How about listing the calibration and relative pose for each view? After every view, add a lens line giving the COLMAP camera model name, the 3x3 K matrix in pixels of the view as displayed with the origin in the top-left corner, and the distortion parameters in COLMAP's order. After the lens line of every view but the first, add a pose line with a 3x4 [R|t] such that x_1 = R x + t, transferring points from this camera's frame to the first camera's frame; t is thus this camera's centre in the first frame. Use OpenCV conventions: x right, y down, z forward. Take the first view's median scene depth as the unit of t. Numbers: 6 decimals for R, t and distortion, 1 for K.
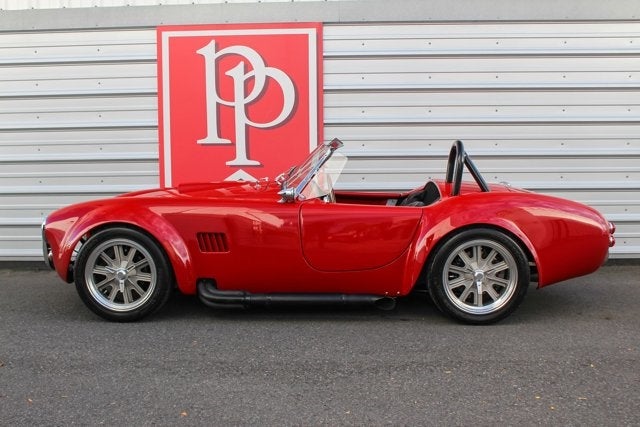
lens RADIAL K [[711.7, 0, 323.3], [0, 711.7, 214.8], [0, 0, 1]] dist [-0.031518, 0.000000]
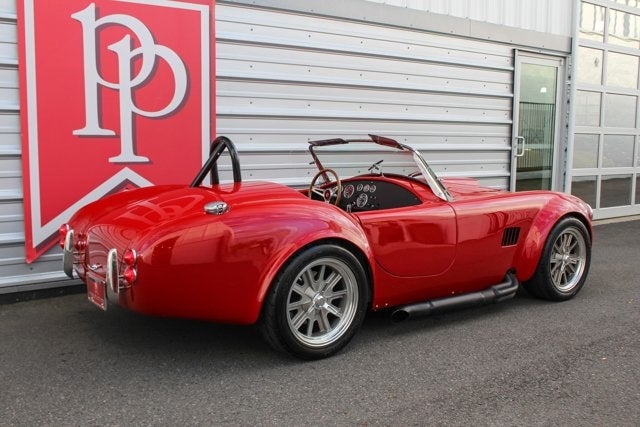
lens RADIAL K [[666.4, 0, 305.5], [0, 666.4, 203.1], [0, 0, 1]] dist [-0.061593, 0.000000]
pose [[0.796680, -0.045136, 0.602713, -0.415710], [0.054182, 0.998526, 0.003158, -0.015131], [-0.601968, 0.030141, 0.797952, 0.280957]]
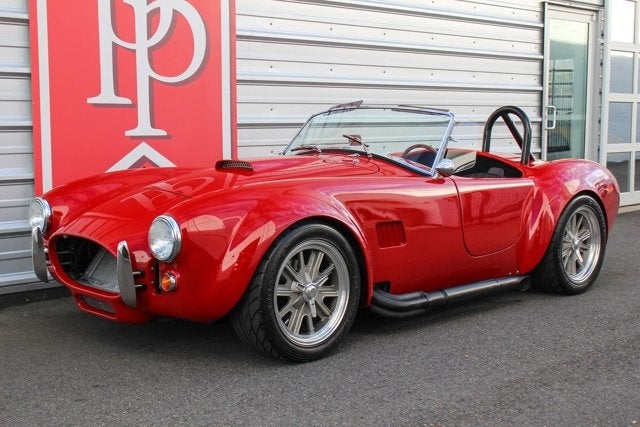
lens RADIAL K [[911.5, 0, 314.8], [0, 911.5, 208.1], [0, 0, 1]] dist [0.019054, 0.000000]
pose [[0.707613, -0.063086, 0.703778, -0.632226], [0.069219, 0.997405, 0.019811, -0.006546], [-0.703202, 0.034696, 0.710143, 0.262907]]
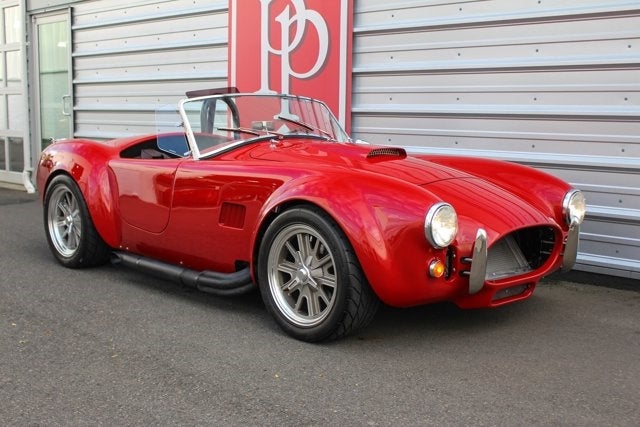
lens RADIAL K [[848.0, 0, 301.7], [0, 848.0, 217.9], [0, 0, 1]] dist [-0.022806, 0.000000]
pose [[0.705827, 0.106728, -0.700298, 0.682616], [-0.082958, 0.994236, 0.067913, -0.020434], [0.703510, 0.010161, 0.710613, 0.246674]]
